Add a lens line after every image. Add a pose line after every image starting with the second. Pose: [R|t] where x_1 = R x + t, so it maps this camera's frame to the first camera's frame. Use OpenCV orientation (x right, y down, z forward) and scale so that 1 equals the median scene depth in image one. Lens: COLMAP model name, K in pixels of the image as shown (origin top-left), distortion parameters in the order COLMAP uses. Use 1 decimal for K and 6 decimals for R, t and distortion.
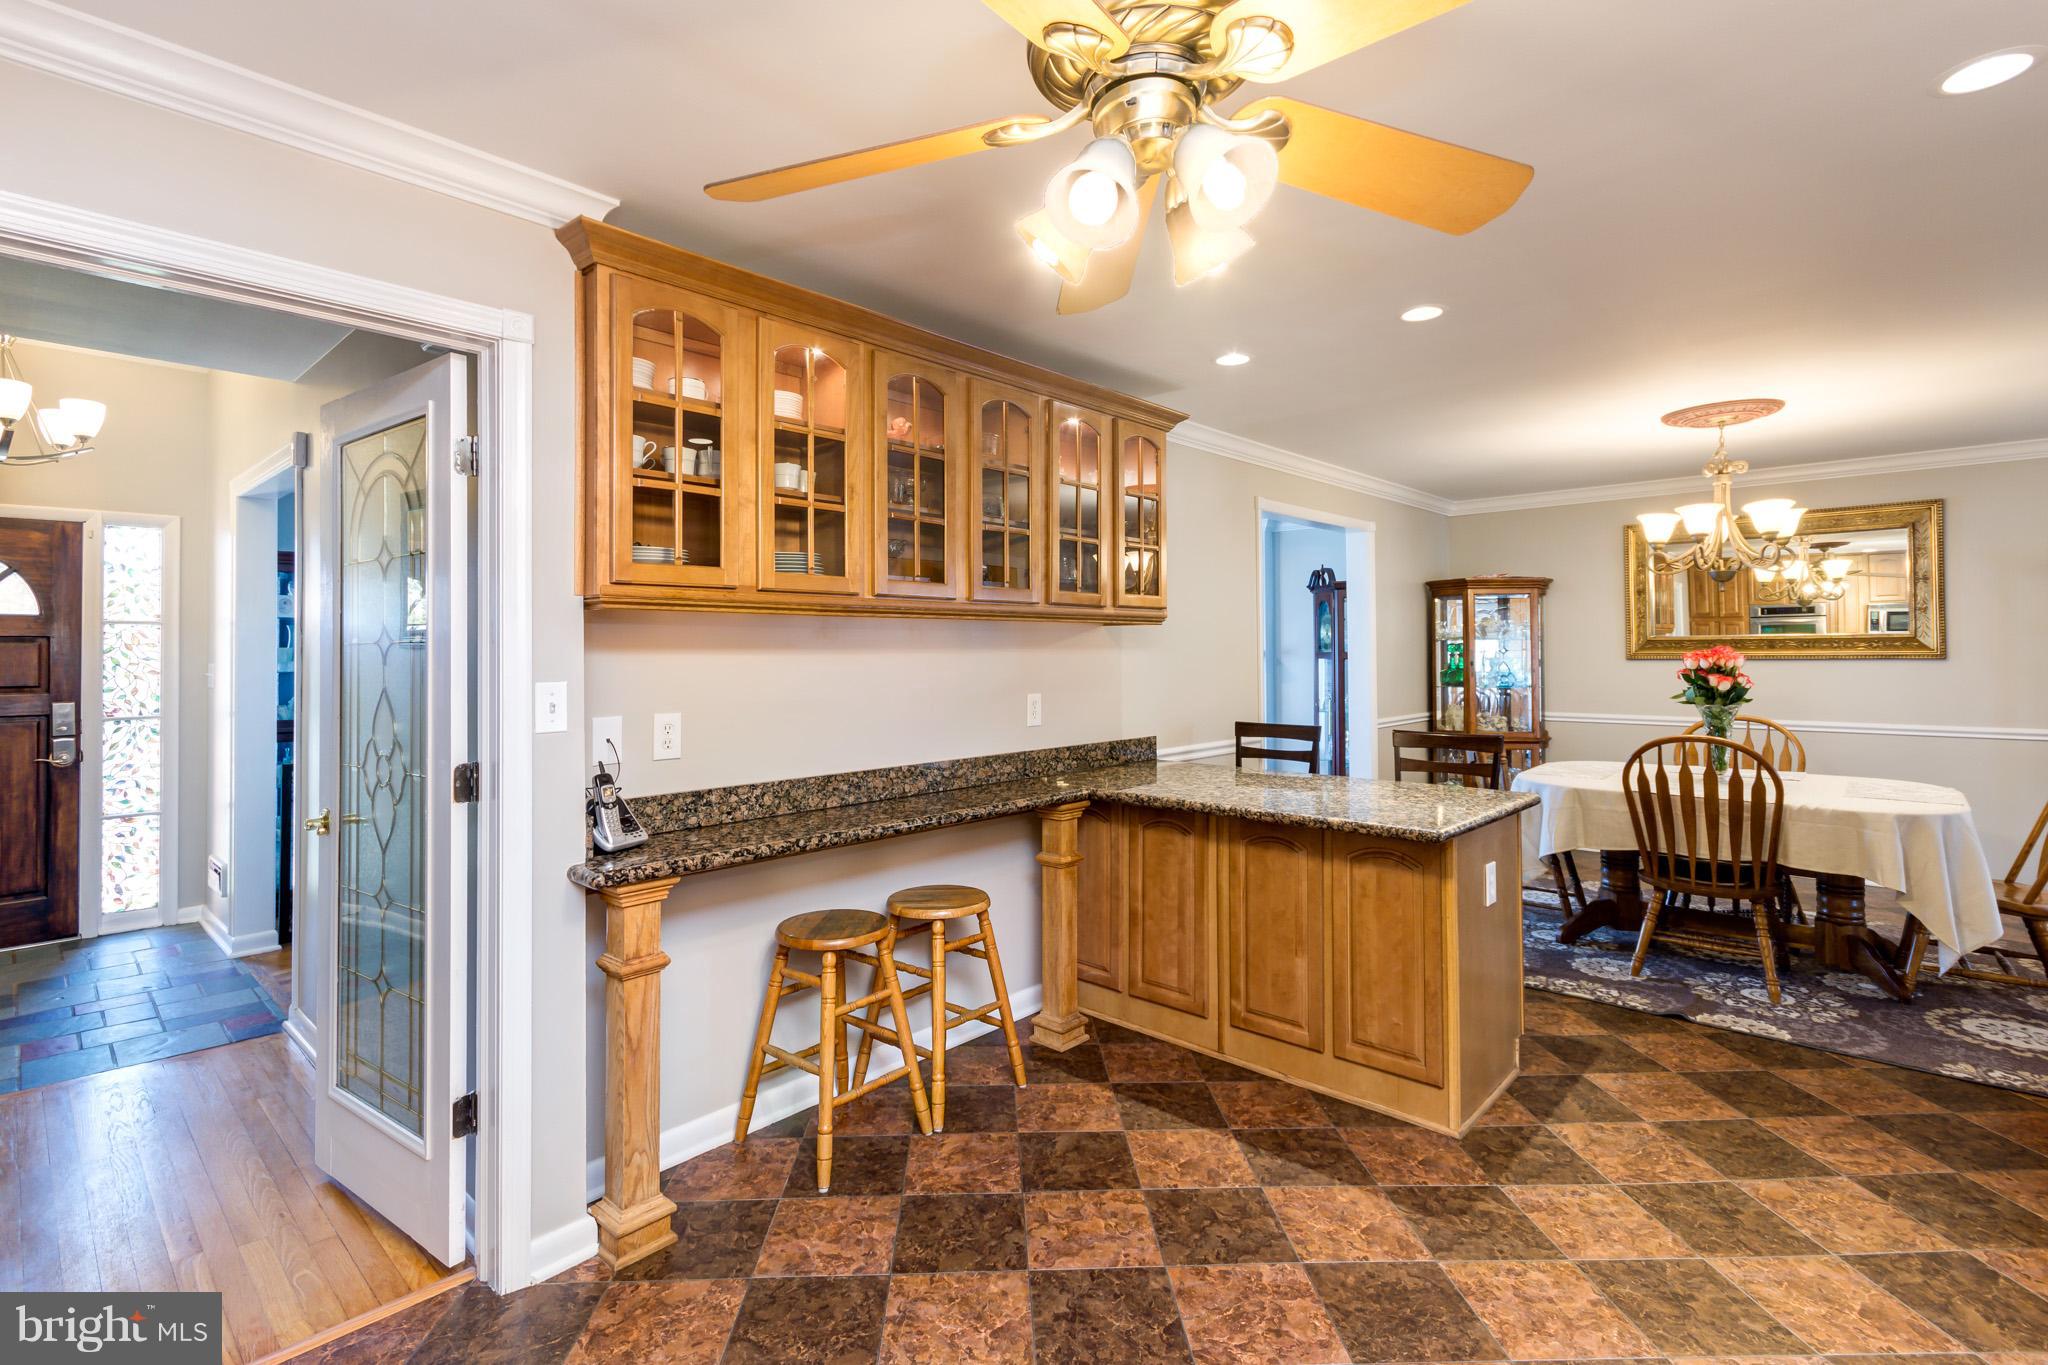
lens RADIAL K [[953.9, 0, 1017.6], [0, 953.9, 639.1], [0, 0, 1]] dist [-0.000428, -0.000416]
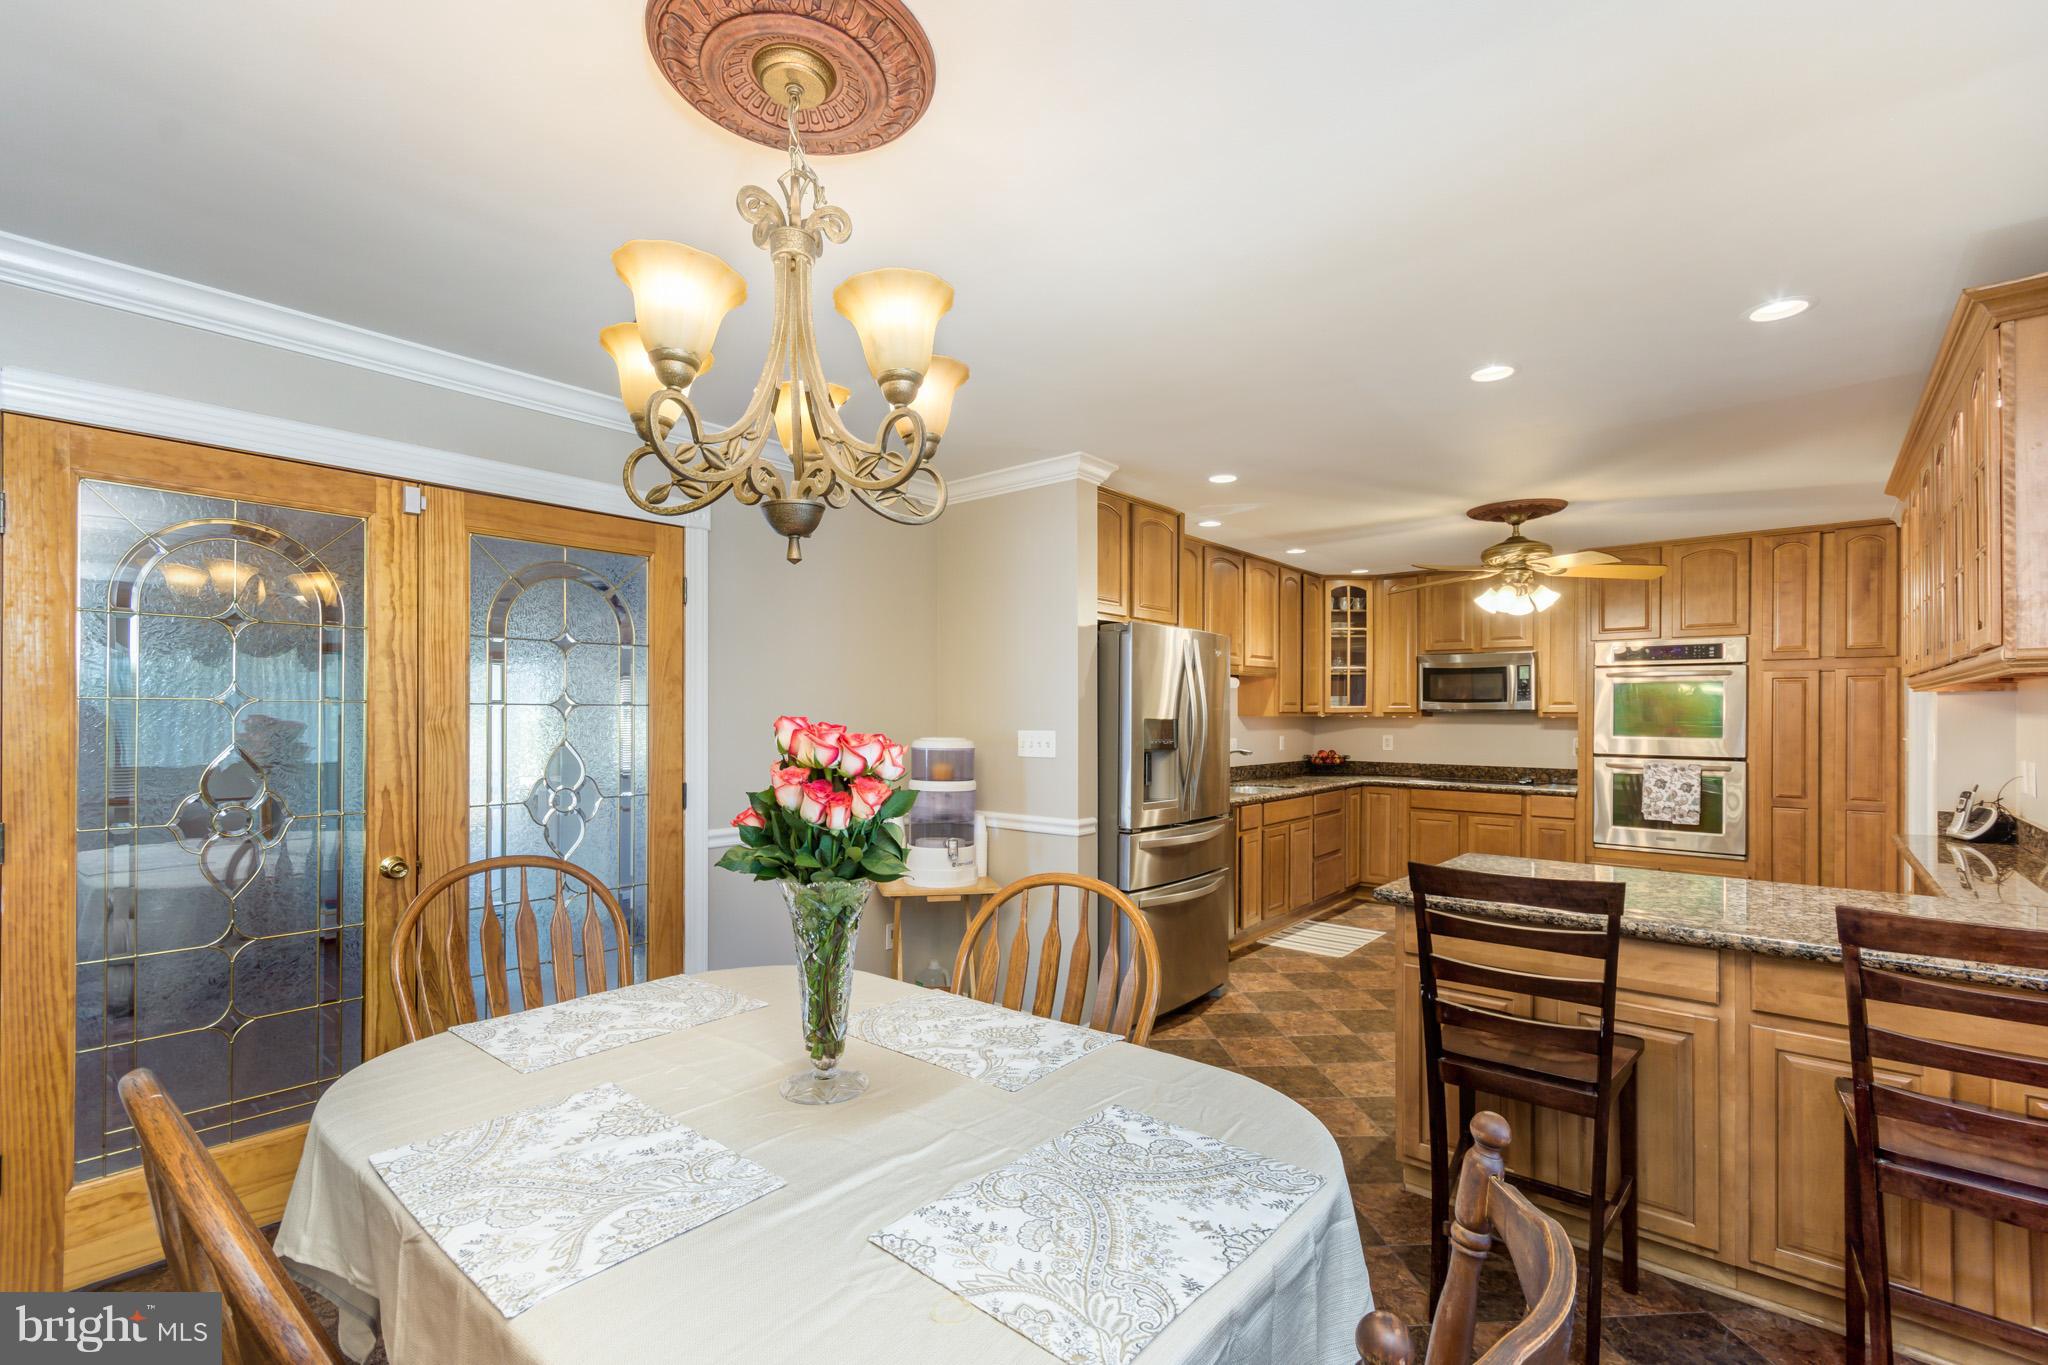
lens RADIAL K [[912.8, 0, 1016.7], [0, 912.8, 732.5], [0, 0, 1]] dist [0.001784, -0.000117]
pose [[-0.998924, 0.005291, -0.046072, 0.941709], [0.004996, 0.999966, 0.006509, 0.016665], [0.046105, 0.006271, -0.998917, 1.863128]]
